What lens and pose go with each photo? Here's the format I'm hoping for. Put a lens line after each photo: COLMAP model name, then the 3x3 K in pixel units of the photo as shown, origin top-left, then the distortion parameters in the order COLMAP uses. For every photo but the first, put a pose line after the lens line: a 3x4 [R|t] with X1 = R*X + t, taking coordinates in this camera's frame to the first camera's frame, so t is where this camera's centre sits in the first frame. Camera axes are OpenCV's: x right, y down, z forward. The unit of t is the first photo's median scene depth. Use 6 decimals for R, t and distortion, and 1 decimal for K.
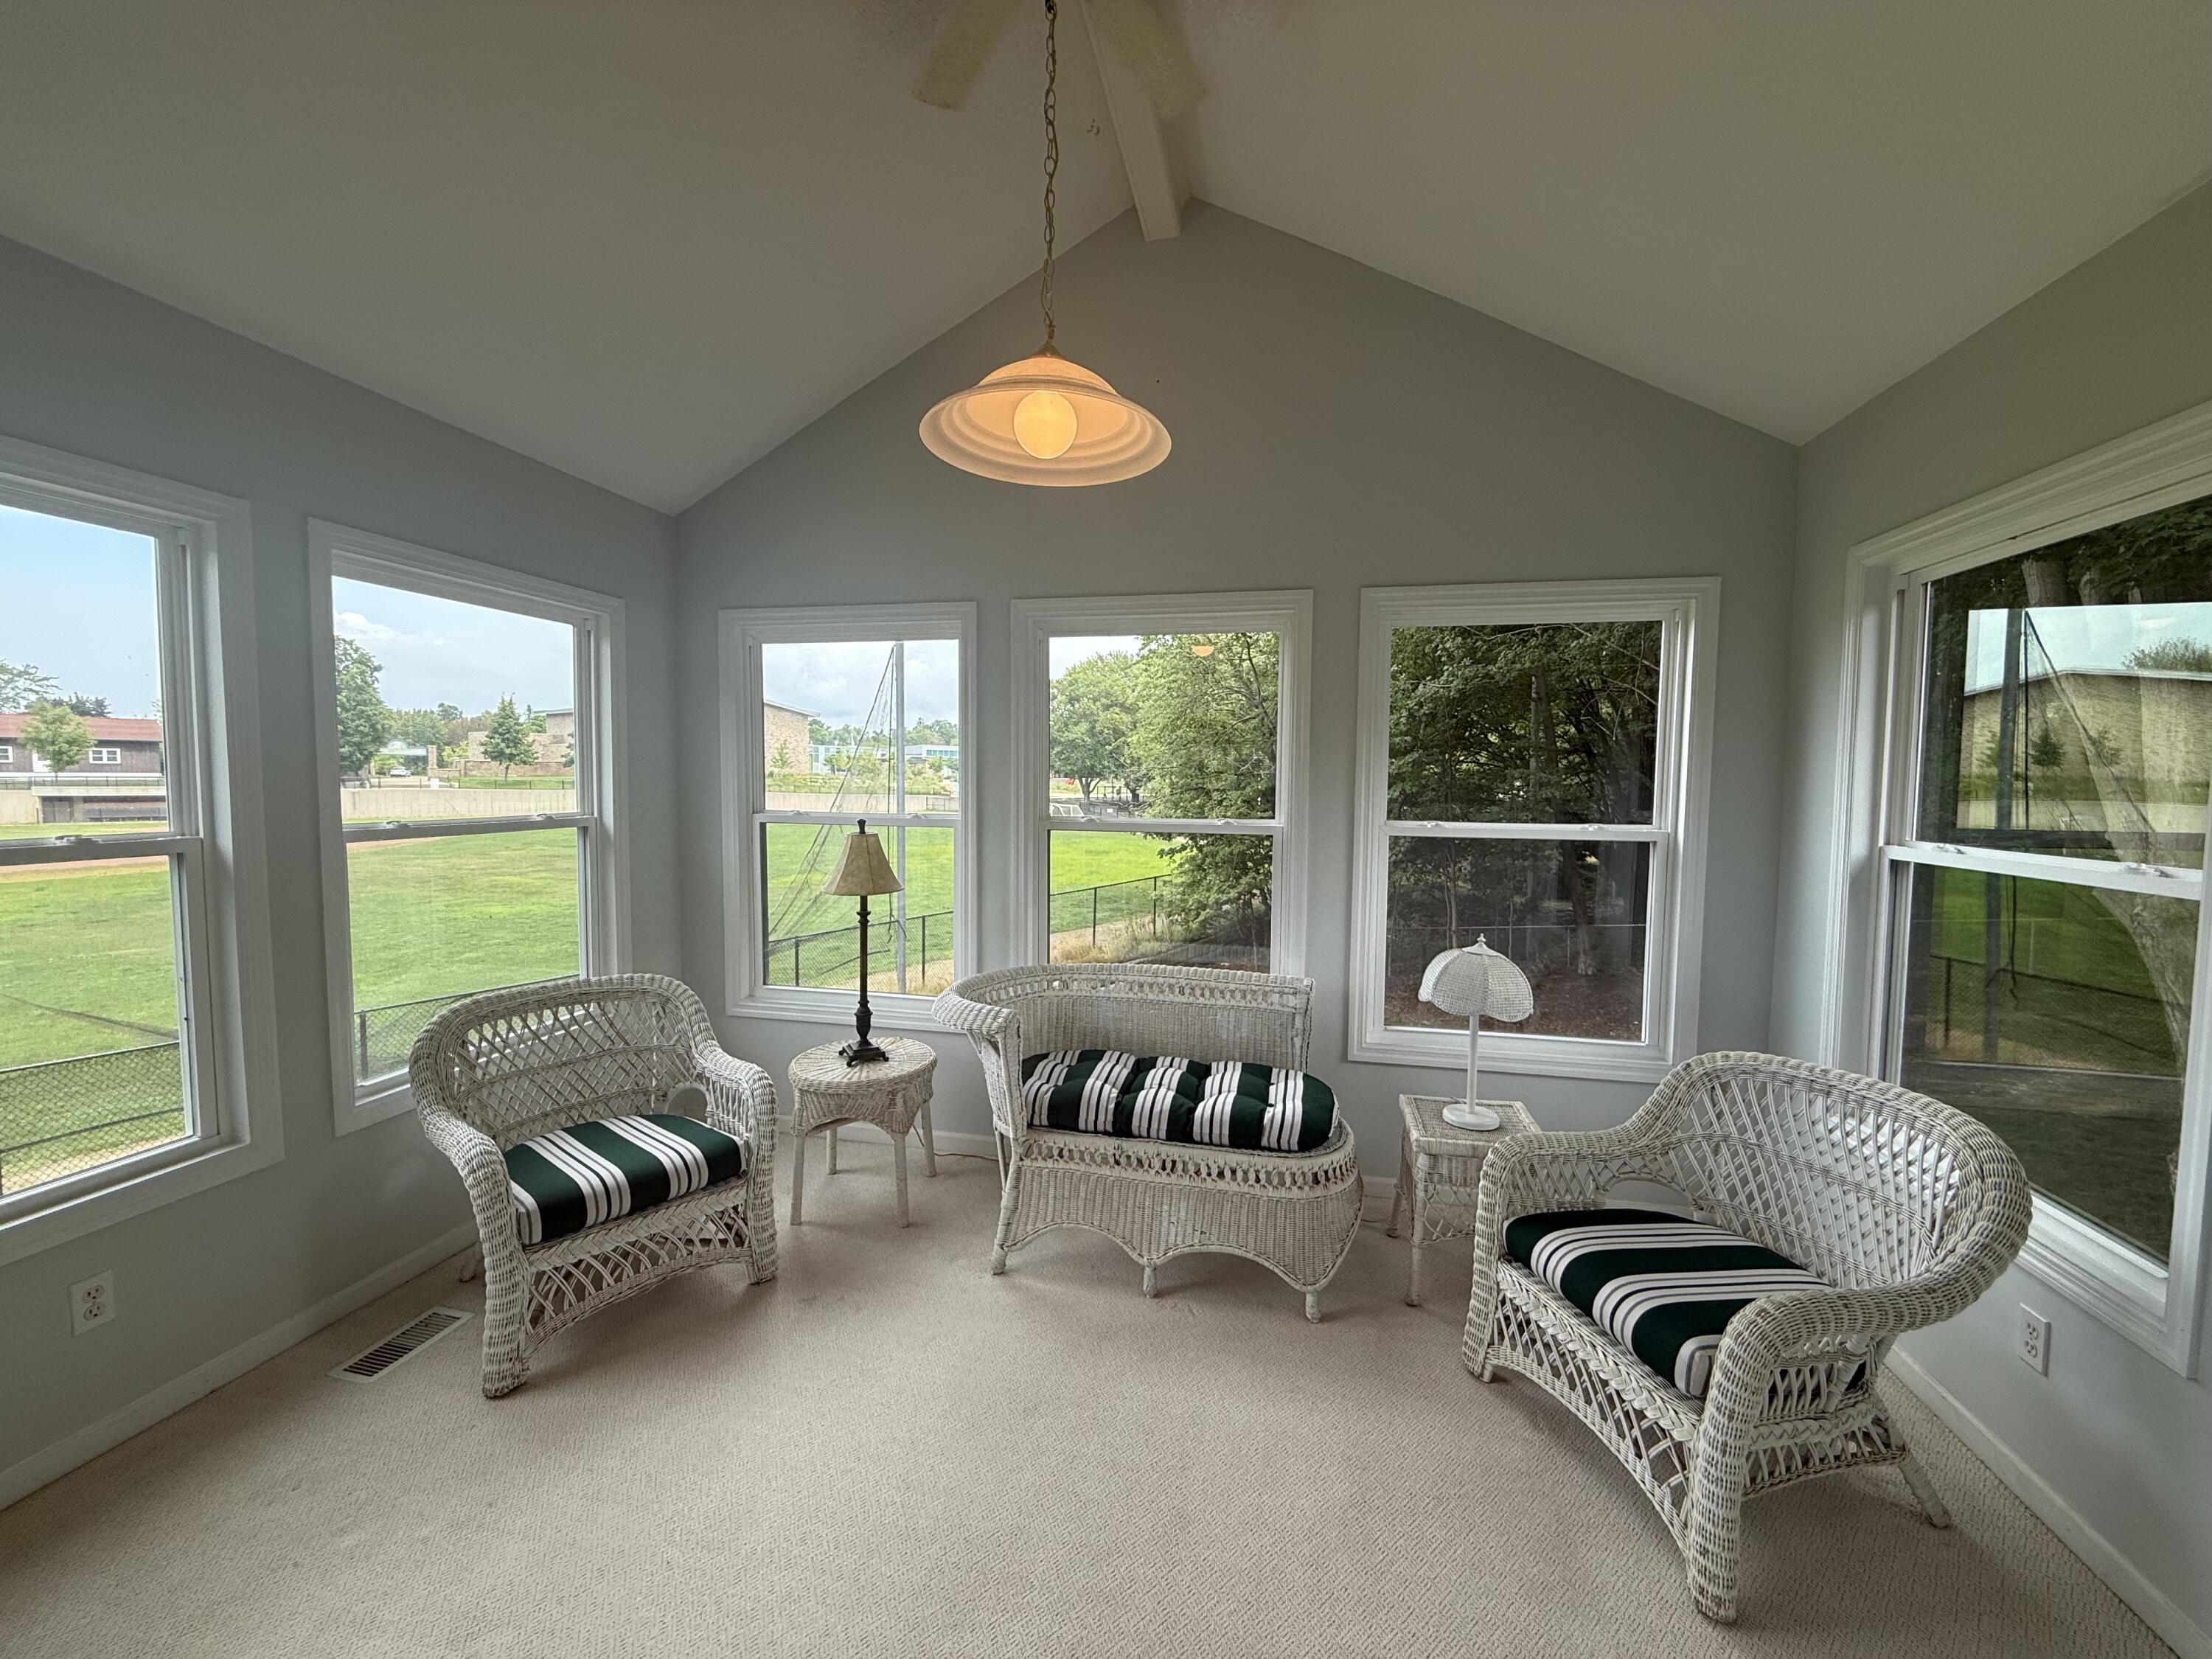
lens RADIAL K [[878.0, 0, 1101.3], [0, 878.0, 829.0], [0, 0, 1]] dist [-0.001930, -0.000200]
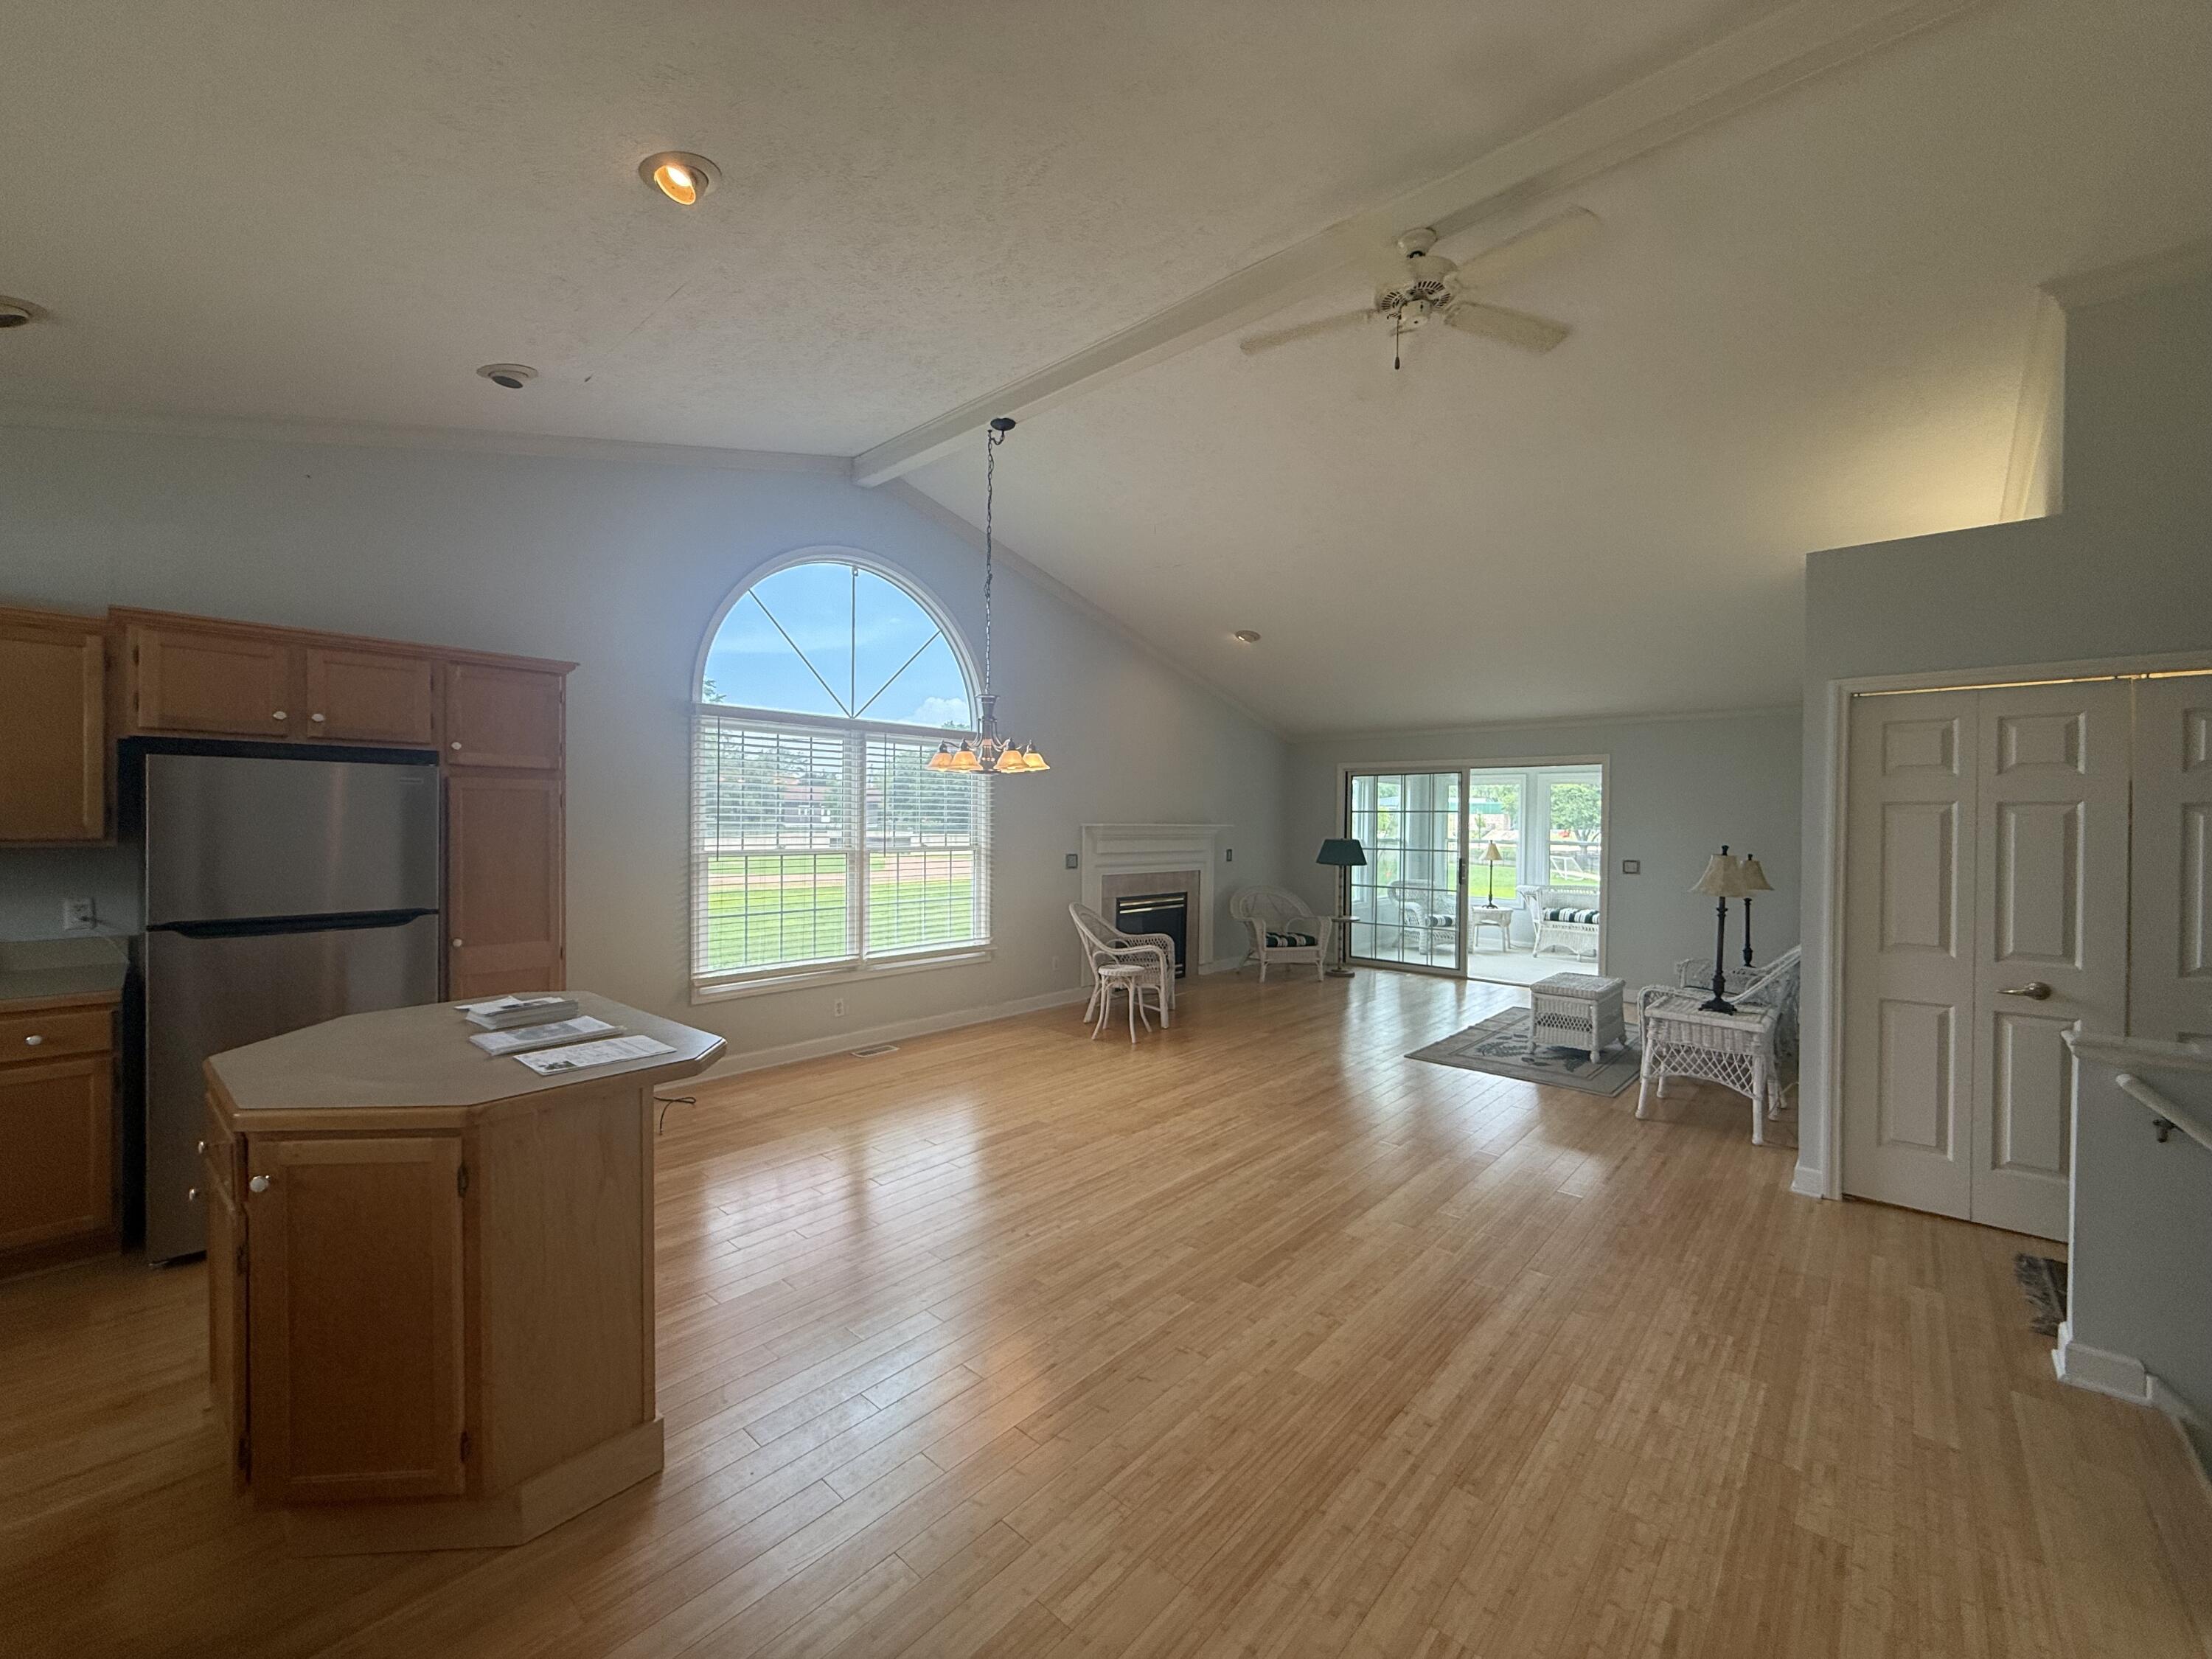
lens RADIAL K [[878.0, 0, 1101.3], [0, 878.0, 829.0], [0, 0, 1]] dist [-0.001930, -0.000200]
pose [[0.867369, 0.006254, -0.497626, 0.137955], [-0.034487, 0.998273, -0.047566, 0.188355], [0.496469, 0.058419, 0.866087, -3.174905]]
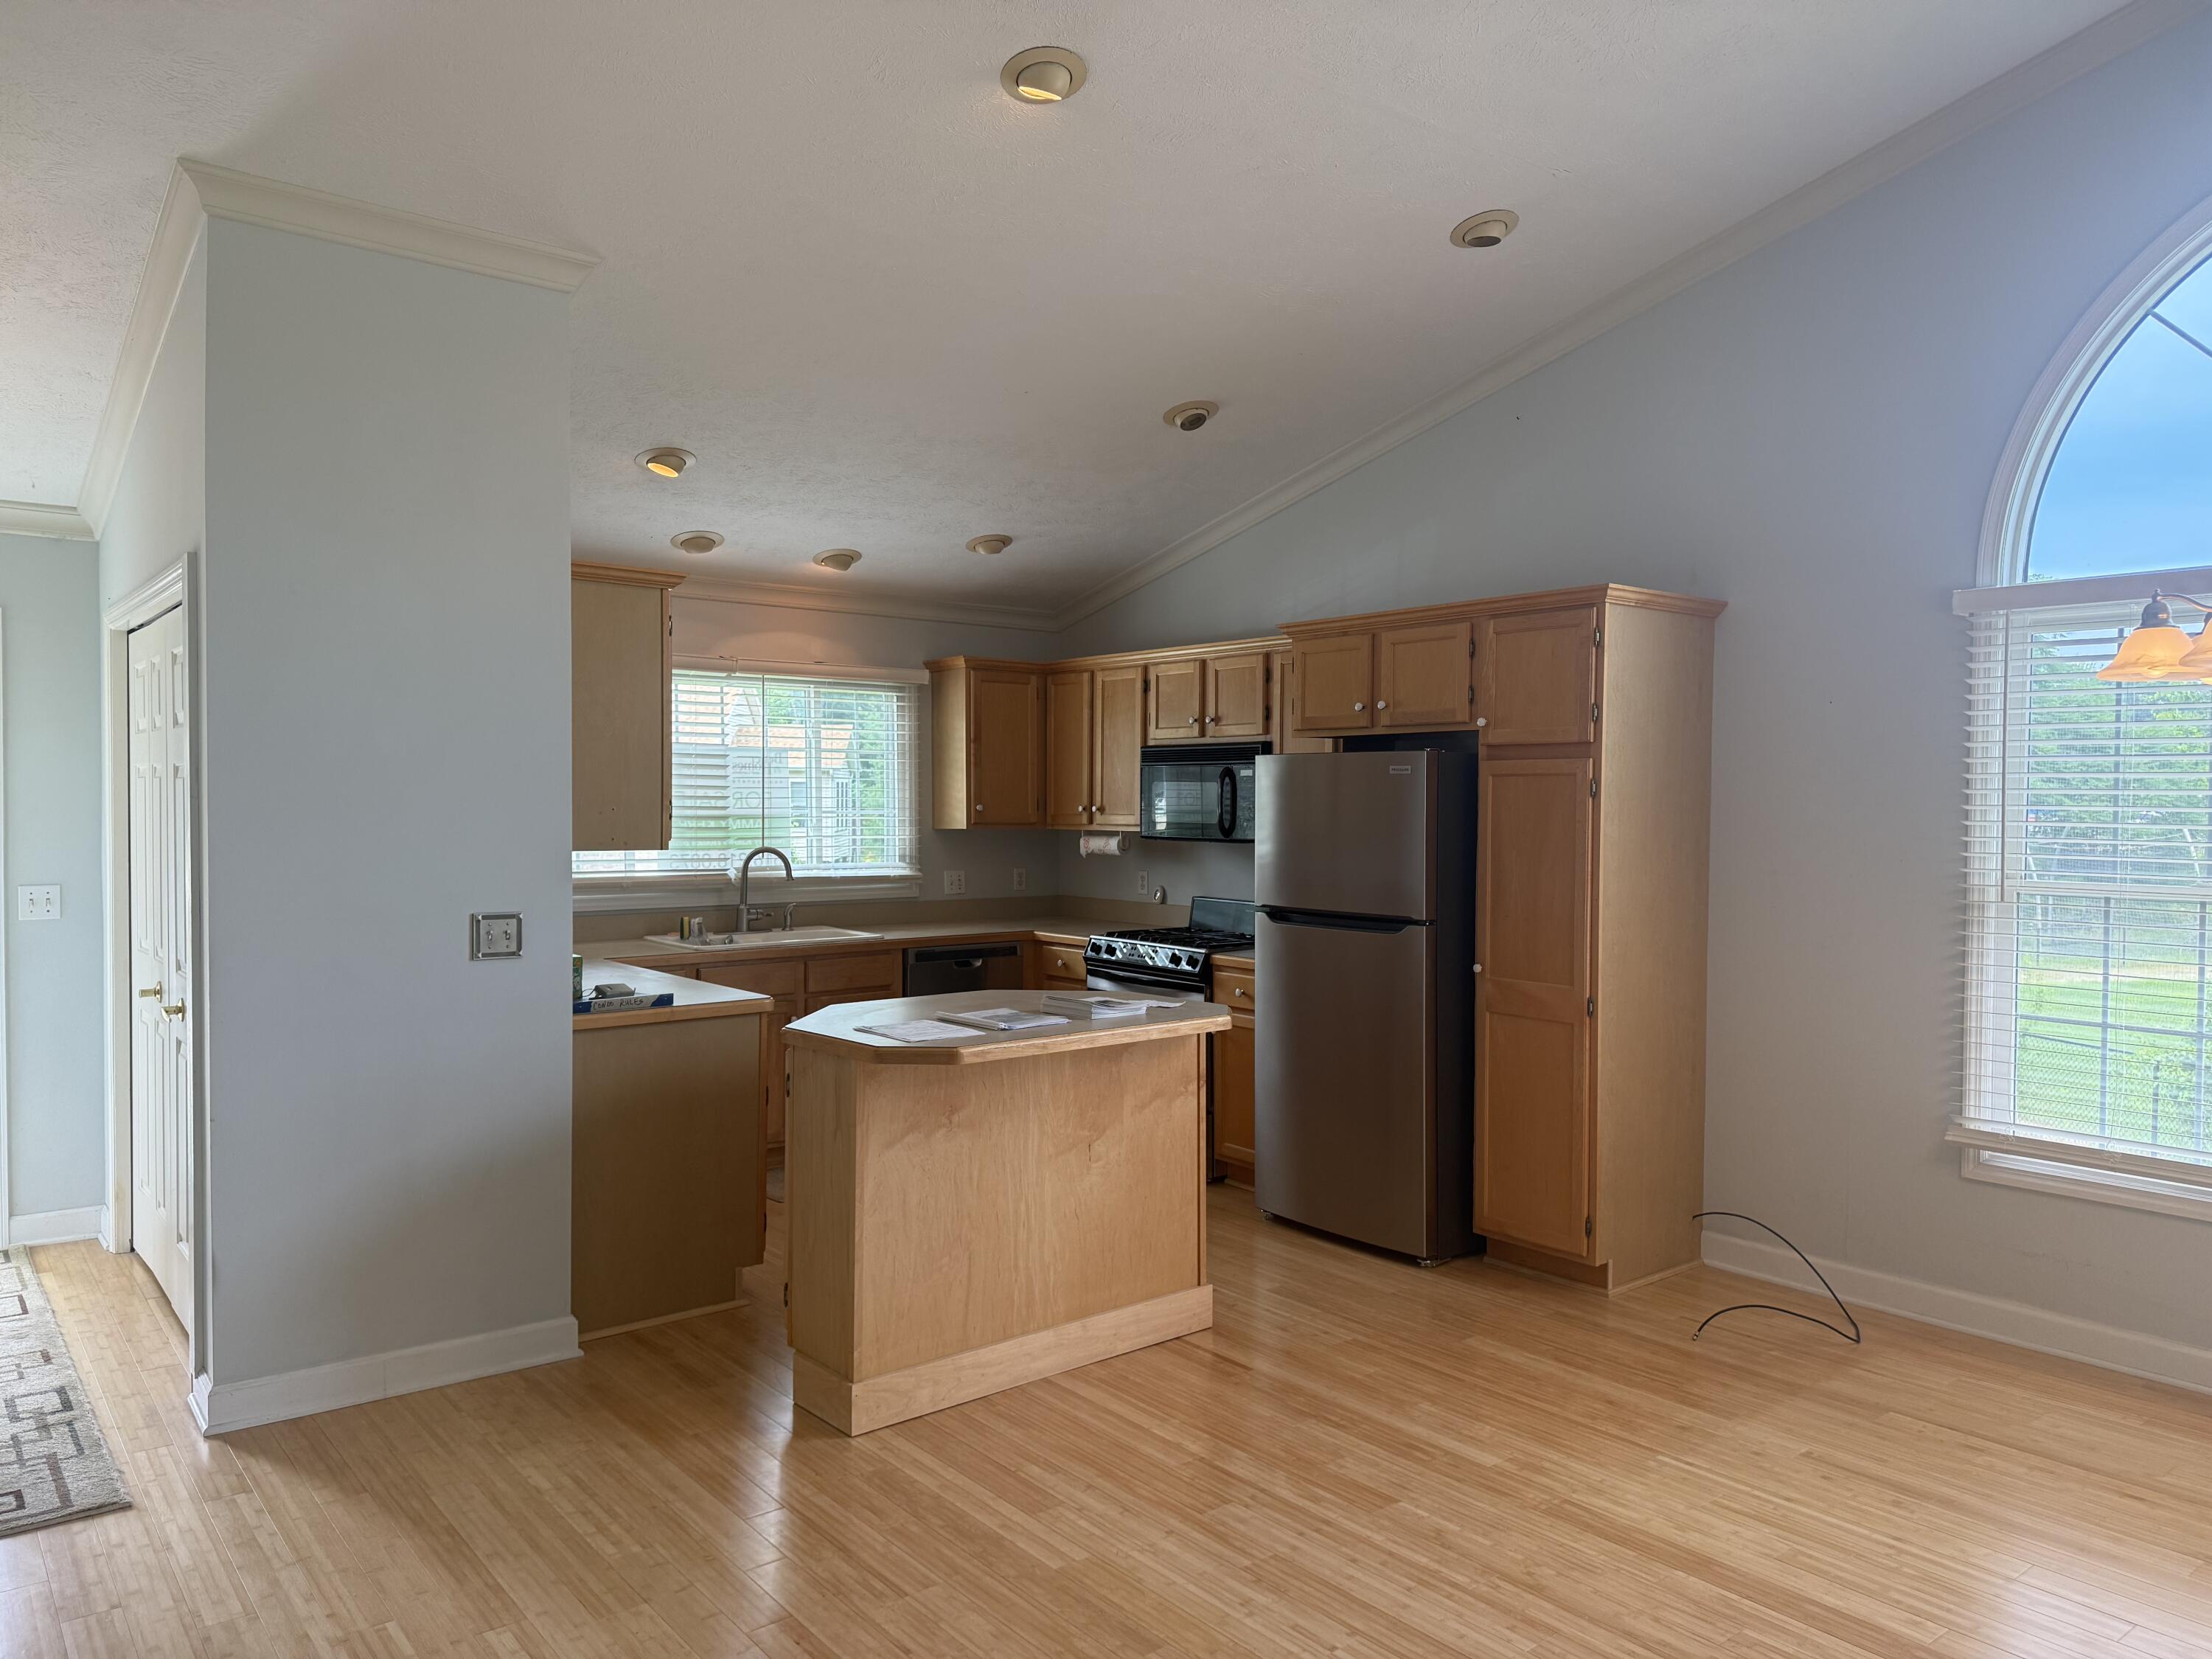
lens RADIAL K [[1555.5, 0, 1133.0], [0, 1555.5, 825.8], [0, 0, 1]] dist [0.032112, -0.077018]
pose [[-0.620046, 0.001541, -0.784564, 0.360233], [-0.063918, 0.996575, 0.052472, 0.089079], [0.781958, 0.082682, -0.617823, -1.716902]]
